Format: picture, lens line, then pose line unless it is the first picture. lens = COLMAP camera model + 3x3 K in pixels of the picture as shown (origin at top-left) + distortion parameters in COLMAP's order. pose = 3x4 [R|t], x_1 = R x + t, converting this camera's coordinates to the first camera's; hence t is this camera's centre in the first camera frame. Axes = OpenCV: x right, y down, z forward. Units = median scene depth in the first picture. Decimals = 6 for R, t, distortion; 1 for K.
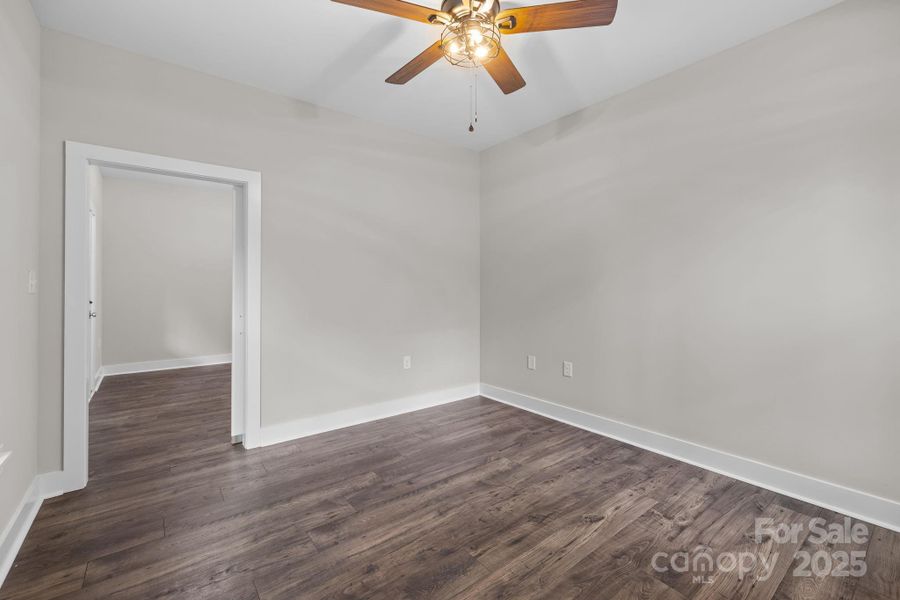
lens RADIAL K [[383.0, 0, 448.6], [0, 383.0, 291.6], [0, 0, 1]] dist [-0.000383, -0.000161]
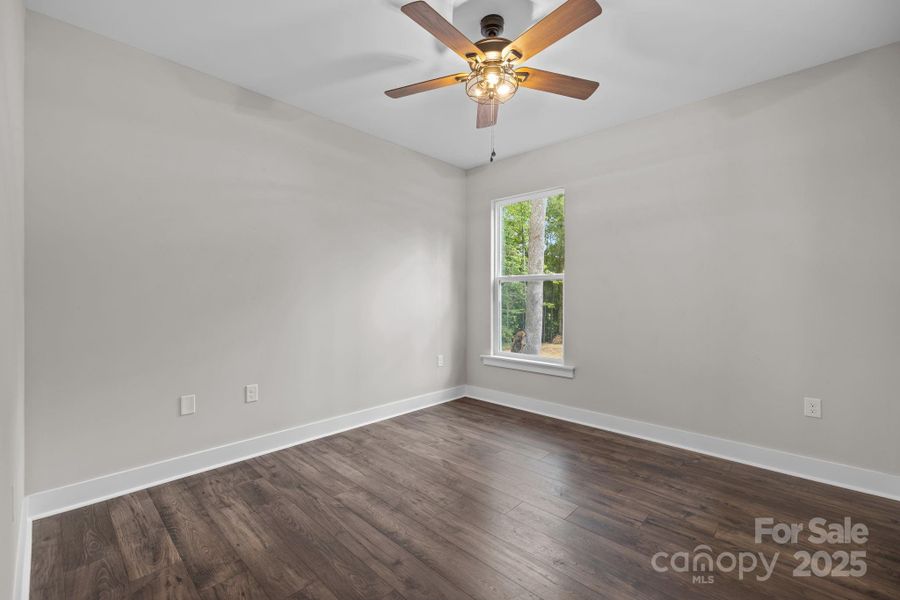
lens RADIAL K [[383.0, 0, 448.6], [0, 383.0, 291.6], [0, 0, 1]] dist [-0.000383, -0.000161]
pose [[-0.156931, 0.012349, 0.987532, -0.772102], [0.006347, 0.999914, -0.011495, -0.005867], [-0.987589, 0.004464, -0.156995, 0.933429]]
